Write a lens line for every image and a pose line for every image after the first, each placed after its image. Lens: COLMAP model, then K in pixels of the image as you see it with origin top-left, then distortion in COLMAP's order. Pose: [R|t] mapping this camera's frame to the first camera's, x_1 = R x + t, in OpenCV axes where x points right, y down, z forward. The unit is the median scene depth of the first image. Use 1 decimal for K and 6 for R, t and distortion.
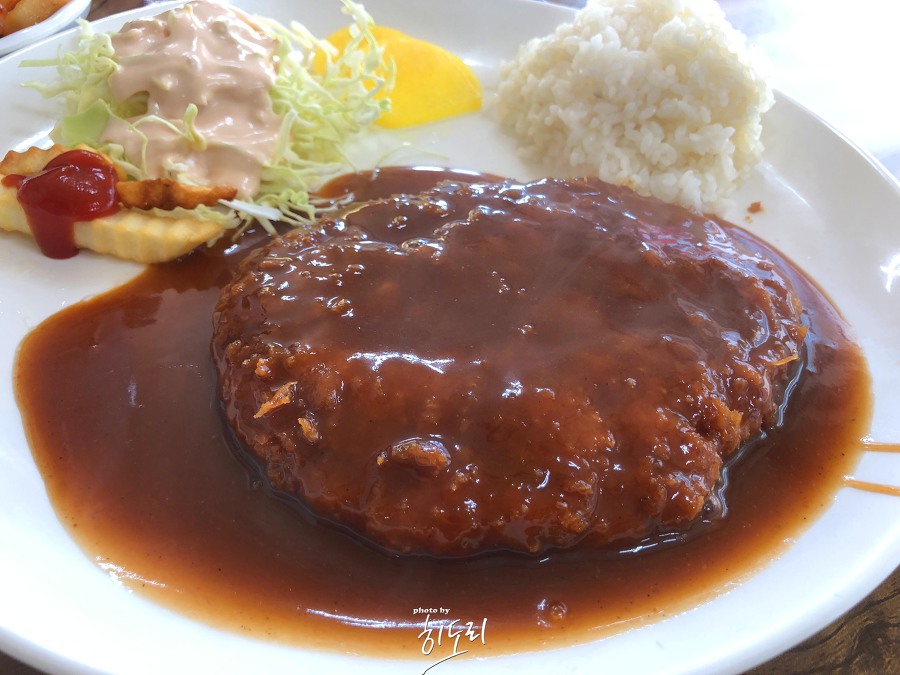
lens RADIAL K [[727.3, 0, 450.0], [0, 727.3, 337.8], [0, 0, 1]] dist [-0.023443, -0.016039]
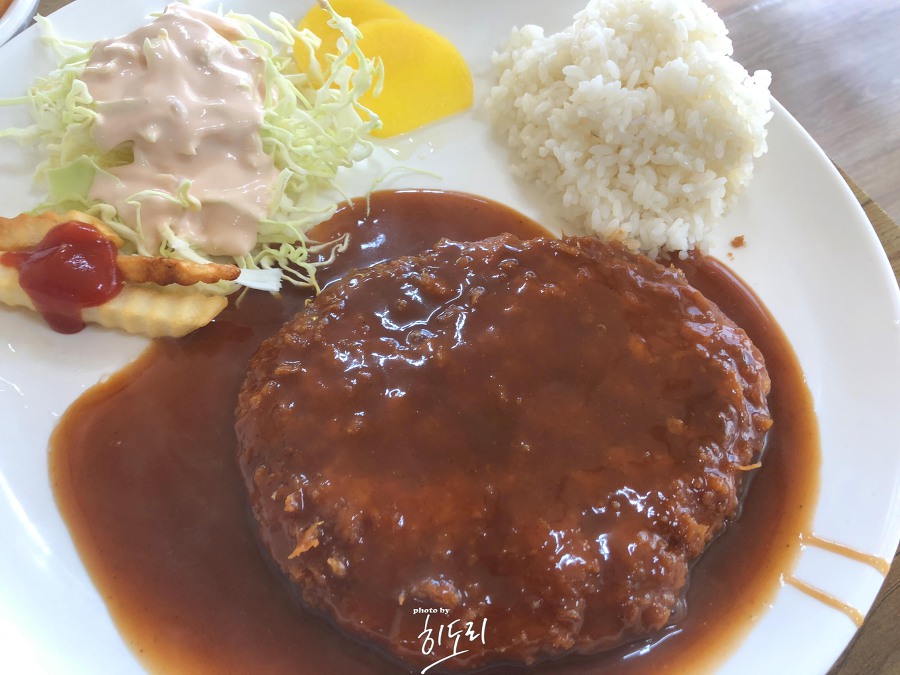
lens RADIAL K [[727.3, 0, 450.7], [0, 727.3, 341.0], [0, 0, 1]] dist [-0.023443, -0.016039]
pose [[0.998775, -0.006615, 0.049043, -0.043779], [-0.006106, 0.966980, 0.254780, -0.327113], [-0.049109, -0.254767, 0.965755, -0.018100]]
